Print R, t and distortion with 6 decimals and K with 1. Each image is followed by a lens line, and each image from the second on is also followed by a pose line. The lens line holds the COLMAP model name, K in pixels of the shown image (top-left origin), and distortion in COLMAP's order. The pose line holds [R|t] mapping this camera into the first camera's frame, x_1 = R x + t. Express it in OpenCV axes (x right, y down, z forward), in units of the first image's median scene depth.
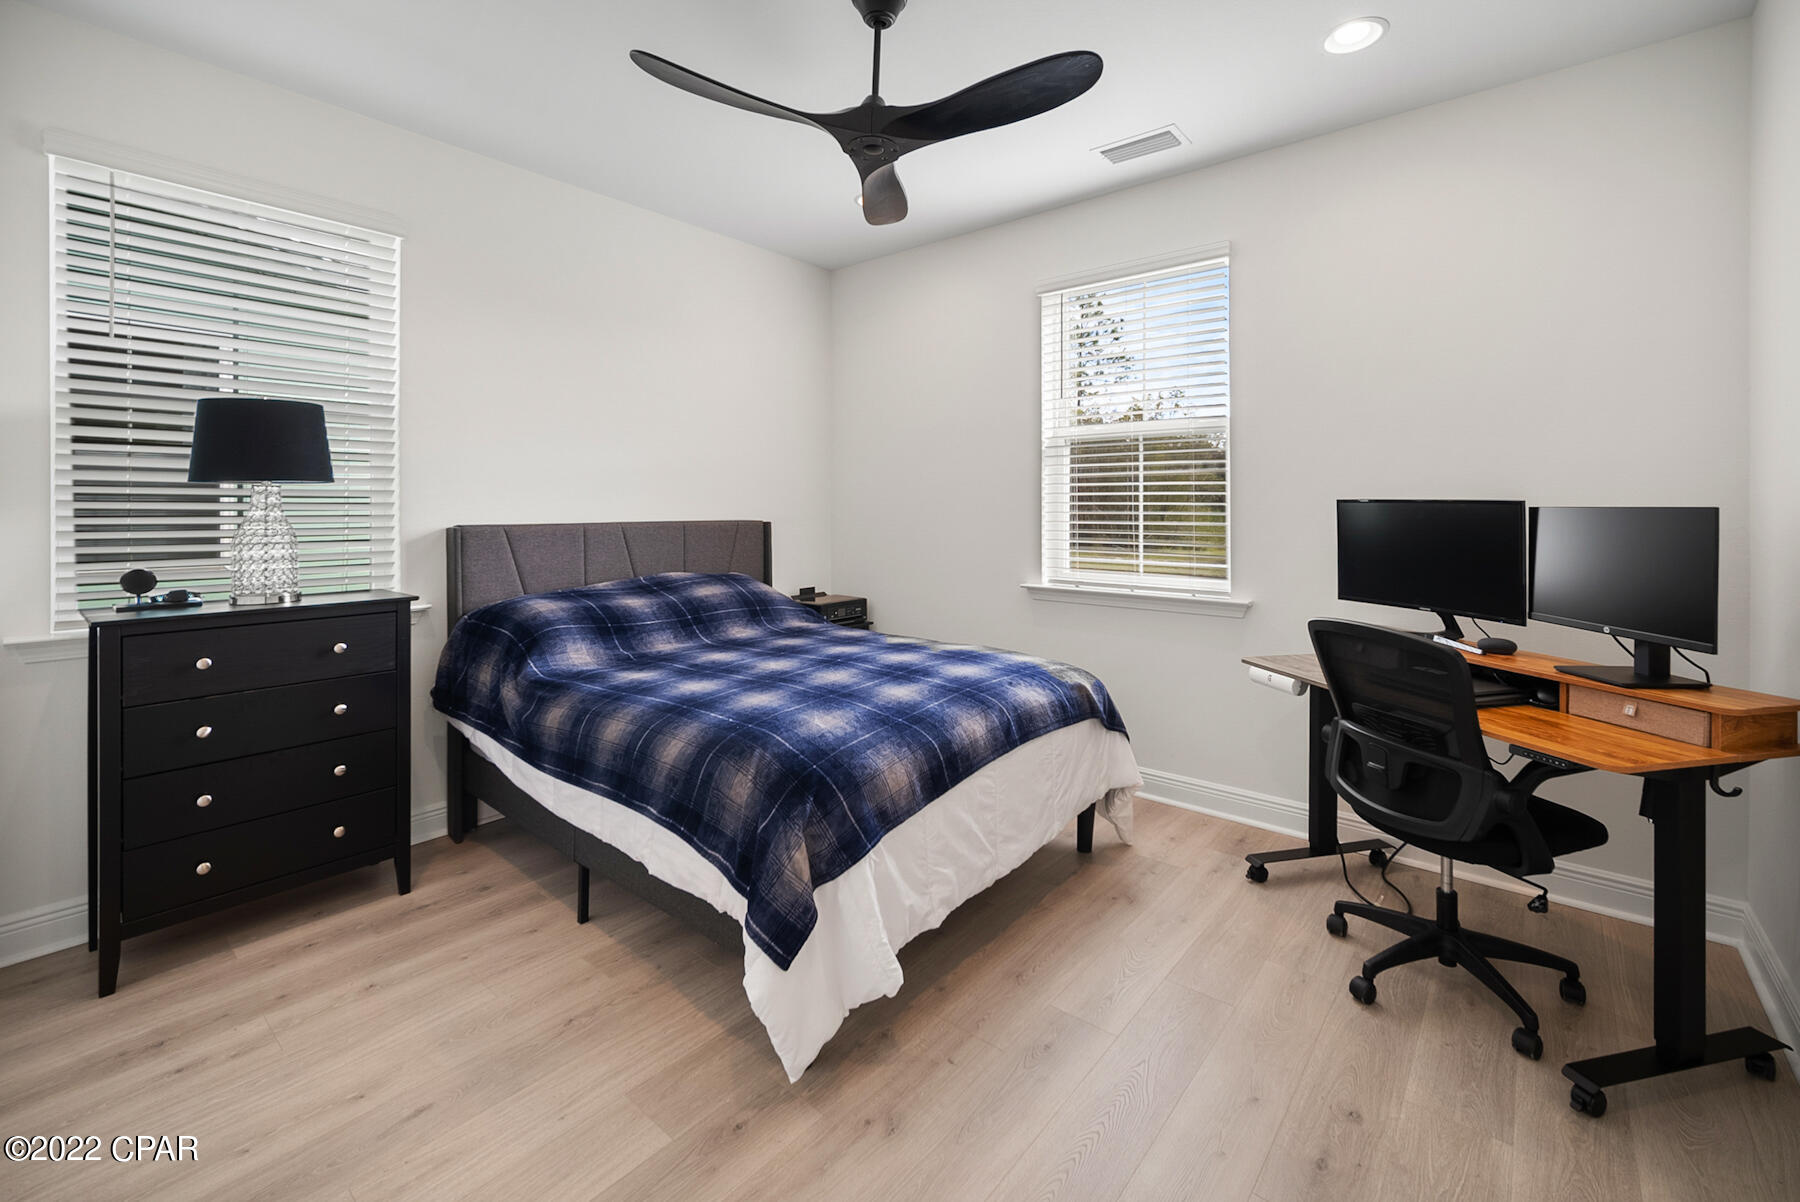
lens RADIAL K [[758.3, 0, 913.5], [0, 758.3, 507.4], [0, 0, 1]] dist [-0.001895, -0.000315]
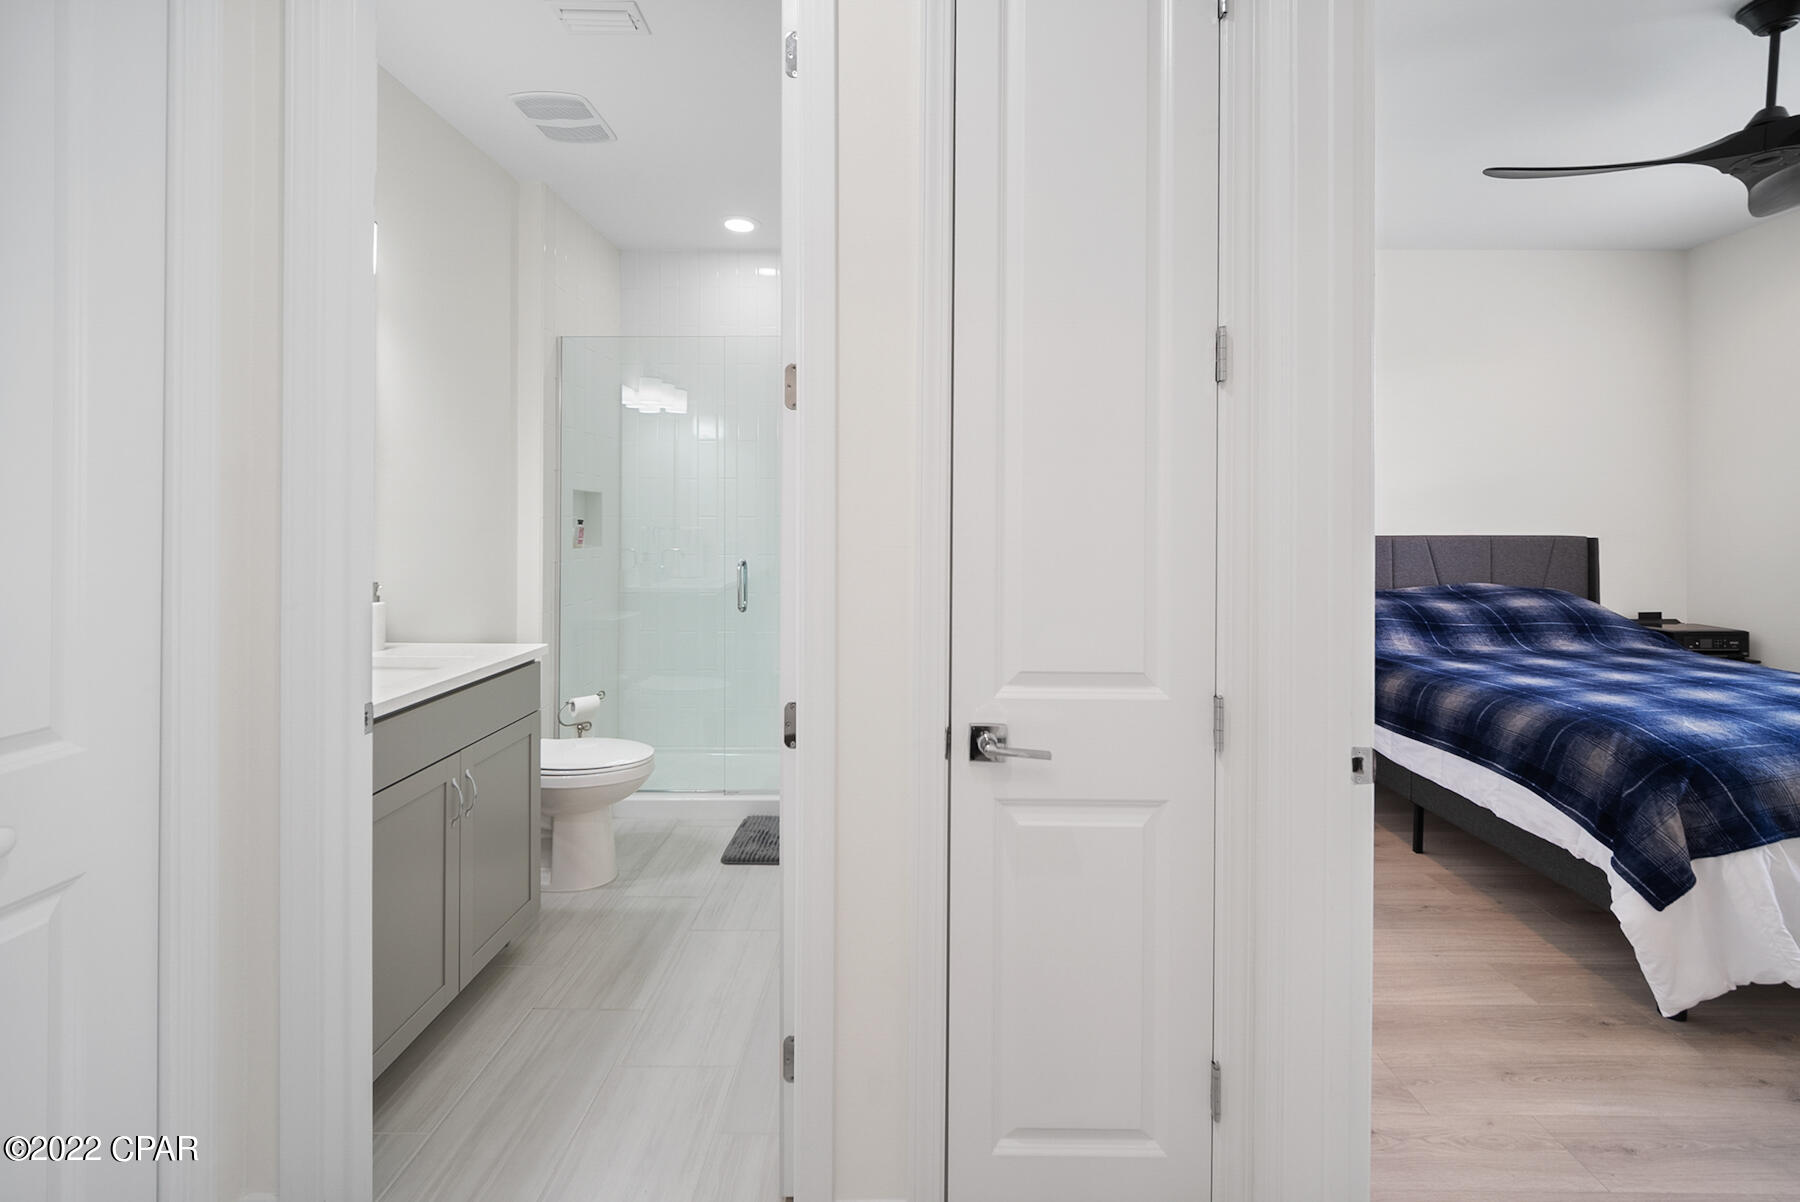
lens RADIAL K [[763.5, 0, 904.4], [0, 763.5, 522.7], [0, 0, 1]] dist [-0.000664, 0.000222]
pose [[0.629541, 0.000665, -0.776967, 0.012430], [-0.000151, 1.000000, 0.000734, -0.000486], [0.776968, -0.000344, 0.629540, -0.522454]]
